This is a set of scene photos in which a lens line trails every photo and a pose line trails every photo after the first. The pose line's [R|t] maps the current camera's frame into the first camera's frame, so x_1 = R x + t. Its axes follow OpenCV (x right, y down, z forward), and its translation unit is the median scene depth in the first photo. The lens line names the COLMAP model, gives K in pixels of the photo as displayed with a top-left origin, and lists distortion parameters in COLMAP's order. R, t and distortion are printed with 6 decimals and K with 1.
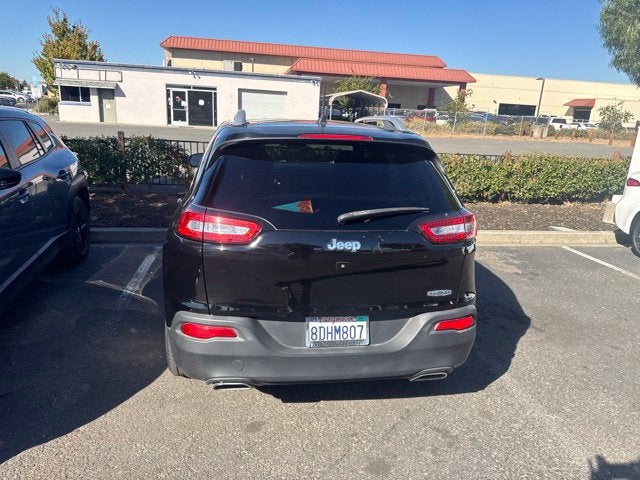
lens RADIAL K [[447.7, 0, 324.4], [0, 447.7, 239.7], [0, 0, 1]] dist [0.064616, -0.097025]
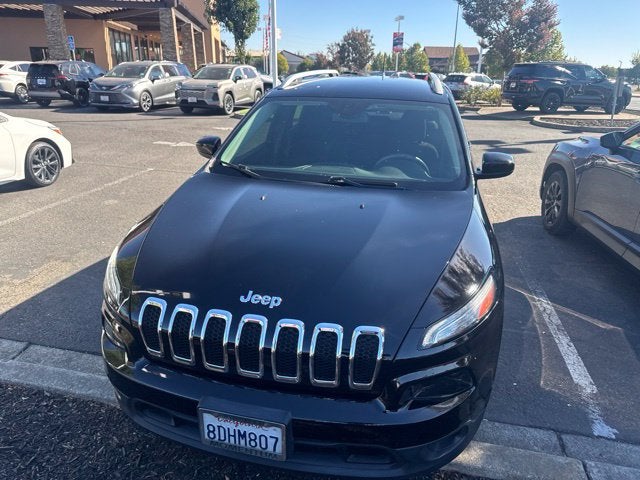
lens RADIAL K [[455.8, 0, 321.3], [0, 455.8, 241.2], [0, 0, 1]] dist [0.003413, -0.008637]
pose [[-0.924948, -0.191368, 0.328406, -0.045312], [0.039094, 0.811532, 0.582999, -0.074020], [-0.378079, 0.552082, -0.743143, 0.258014]]
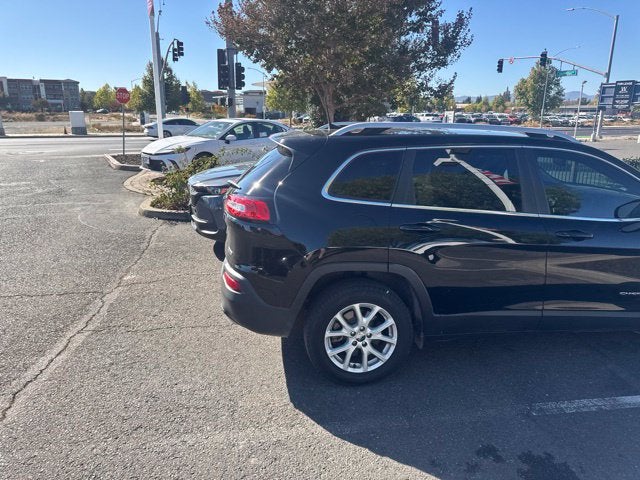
lens RADIAL K [[458.7, 0, 324.6], [0, 458.7, 232.4], [0, 0, 1]] dist [0.032421, -0.045749]
pose [[-0.001491, 0.193106, -0.981177, 0.124609], [-0.279885, 0.941883, 0.185798, -0.020969], [0.960032, 0.274894, 0.052643, 0.093625]]
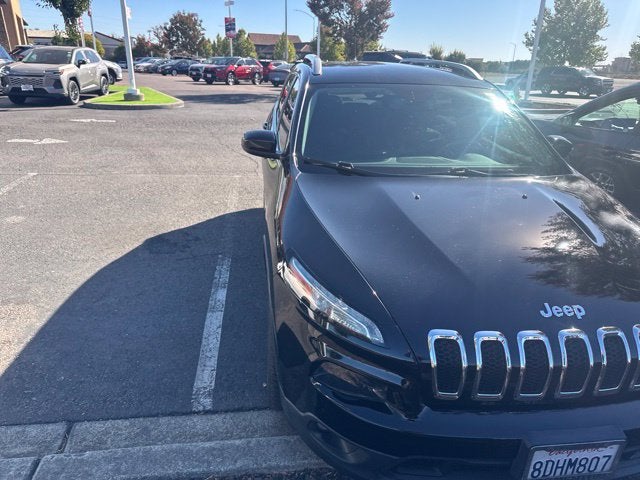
lens RADIAL K [[457.3, 0, 320.9], [0, 457.3, 232.3], [0, 0, 1]] dist [0.001222, -0.005045]
pose [[-0.996483, -0.083696, -0.004173, 0.007214], [-0.070342, 0.808357, 0.584475, -0.070314], [-0.045545, 0.582713, -0.811401, 0.260356]]
